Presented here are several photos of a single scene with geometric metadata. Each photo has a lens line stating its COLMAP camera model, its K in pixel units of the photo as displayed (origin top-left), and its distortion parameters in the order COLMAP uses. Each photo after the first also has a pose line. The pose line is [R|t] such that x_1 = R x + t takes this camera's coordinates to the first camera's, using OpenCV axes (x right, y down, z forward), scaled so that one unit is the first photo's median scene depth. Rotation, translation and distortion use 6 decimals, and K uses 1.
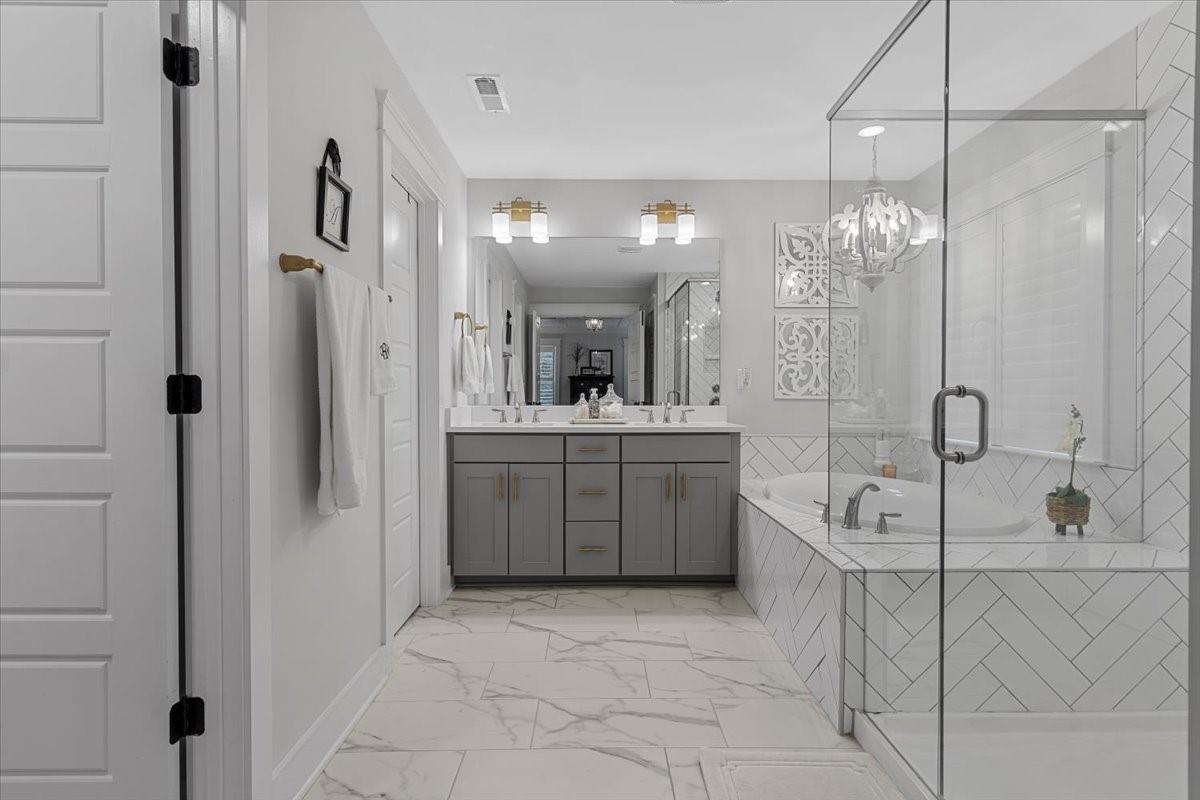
lens RADIAL K [[594.7, 0, 600.0], [0, 594.7, 400.0], [0, 0, 1]] dist [-0.001205, -0.000431]
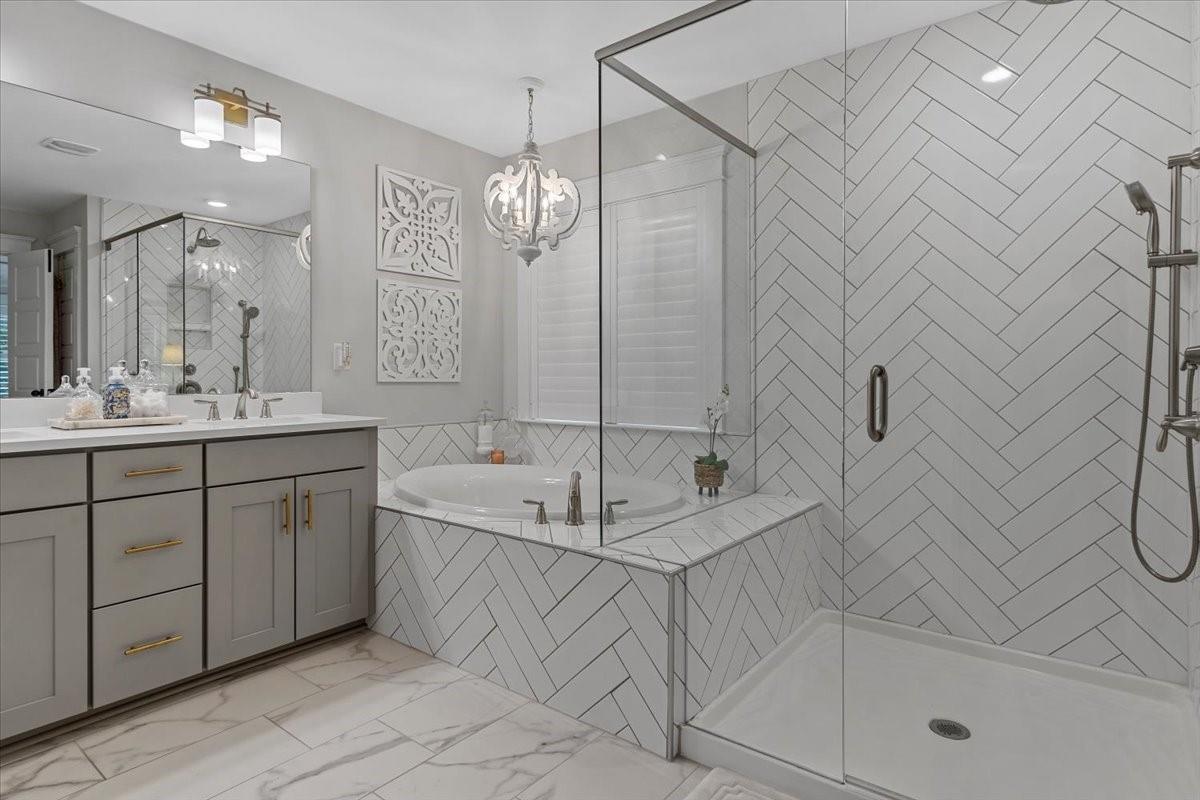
lens RADIAL K [[621.9, 0, 569.1], [0, 621.9, 380.8], [0, 0, 1]] dist [0.001174, 0.000354]
pose [[0.627317, -0.005896, 0.778742, -0.205694], [0.009771, 0.999952, -0.000300, -0.001003], [-0.778703, 0.007797, 0.627345, 0.270985]]
